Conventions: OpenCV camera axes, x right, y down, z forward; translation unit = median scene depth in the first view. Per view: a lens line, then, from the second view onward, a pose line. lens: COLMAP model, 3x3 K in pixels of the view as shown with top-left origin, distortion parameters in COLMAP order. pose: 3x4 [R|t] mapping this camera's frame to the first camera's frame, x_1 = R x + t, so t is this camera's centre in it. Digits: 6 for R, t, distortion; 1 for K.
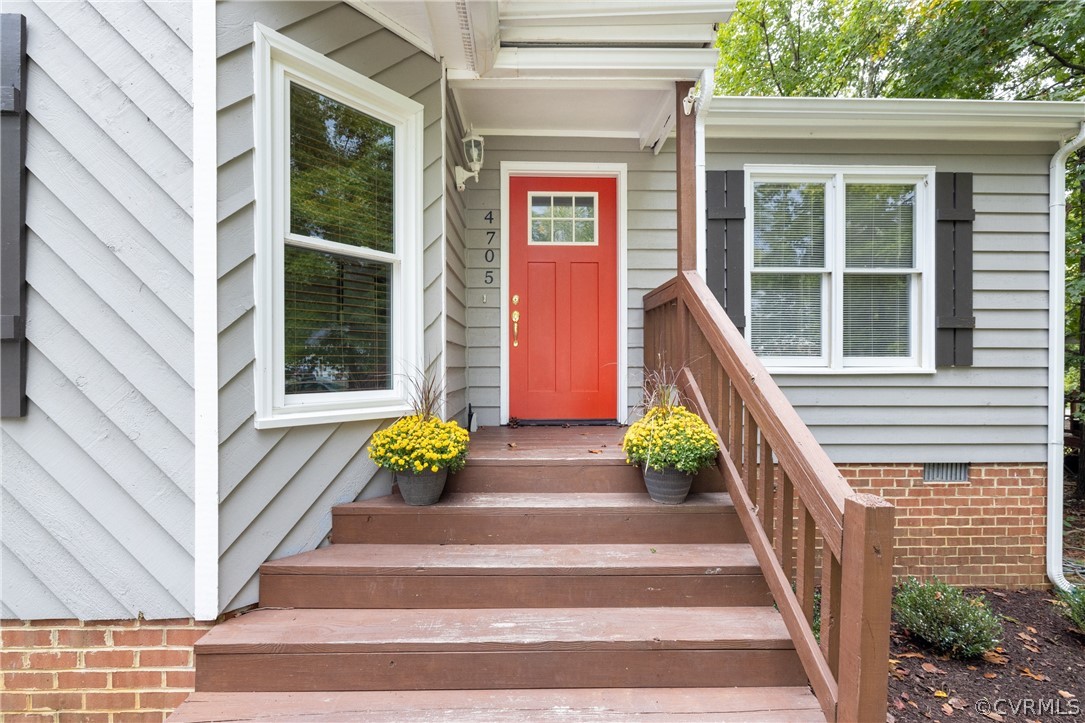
lens RADIAL K [[466.6, 0, 533.2], [0, 466.6, 362.5], [0, 0, 1]] dist [-0.003796, 0.000050]
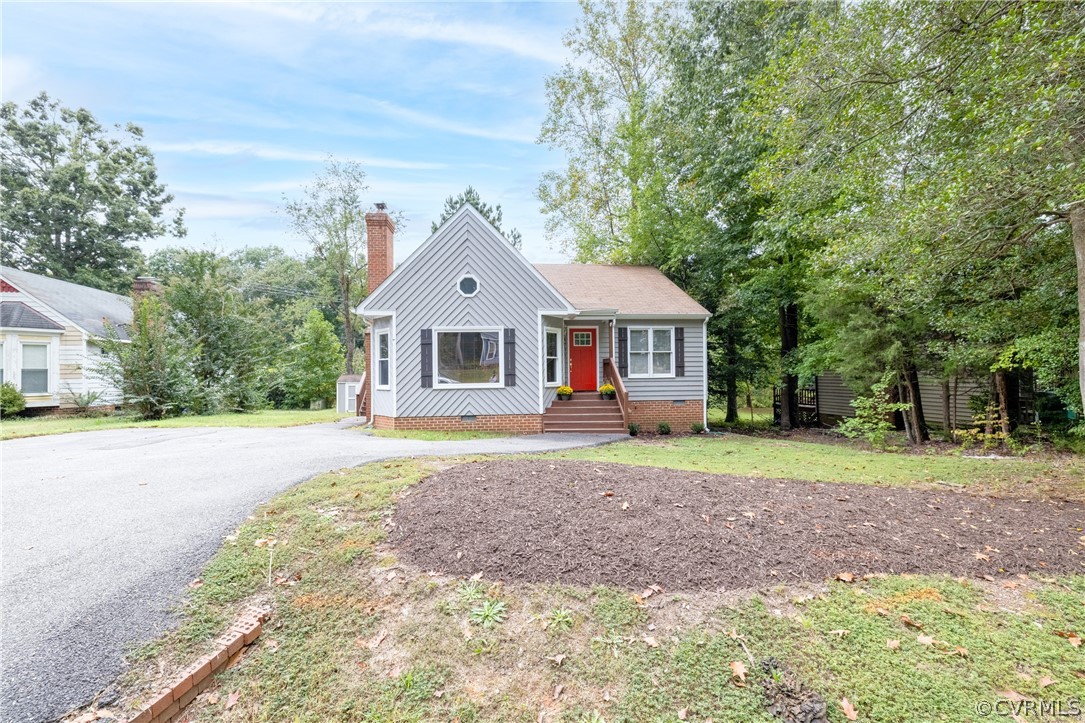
lens RADIAL K [[466.6, 0, 536.2], [0, 466.6, 363.4], [0, 0, 1]] dist [-0.003796, 0.000050]
pose [[0.996992, -0.010572, 0.076774, -0.627592], [0.011840, 0.999801, -0.016070, -0.046231], [-0.076589, 0.016930, 0.996919, -2.889141]]
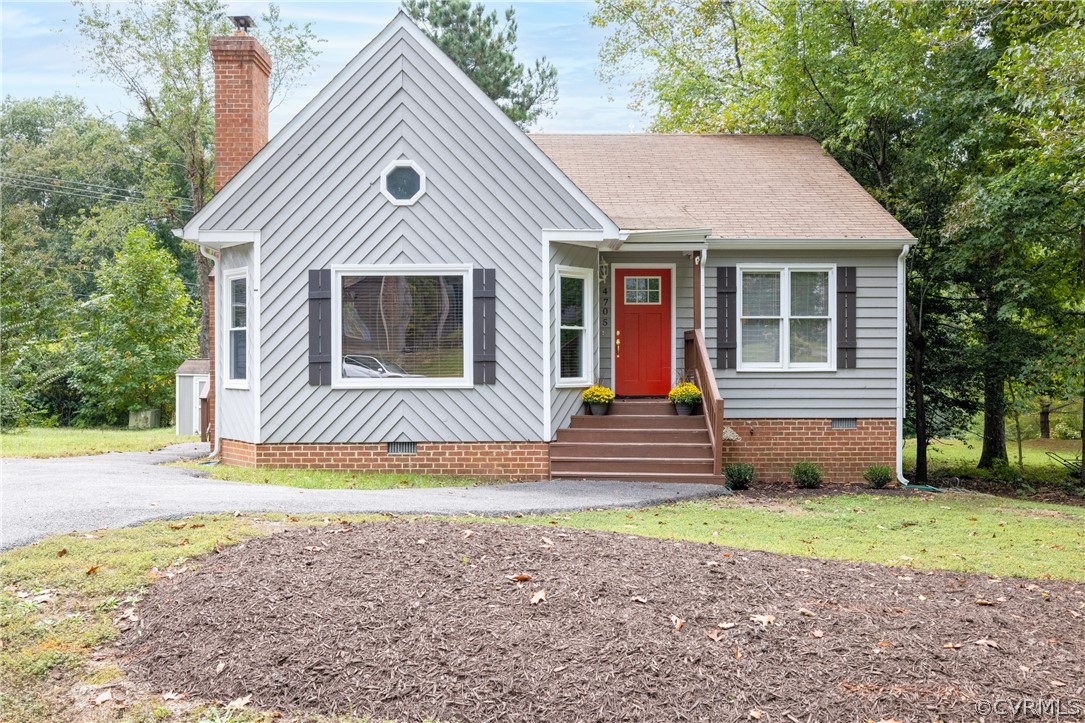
lens RADIAL K [[988.9, 0, 543.5], [0, 988.9, 355.8], [0, 0, 1]] dist [-0.007792, 0.000000]
pose [[0.999973, -0.001657, 0.007219, -0.374745], [0.001658, 0.999999, -0.000093, -0.041299], [-0.007219, 0.000105, 0.999974, -3.068757]]
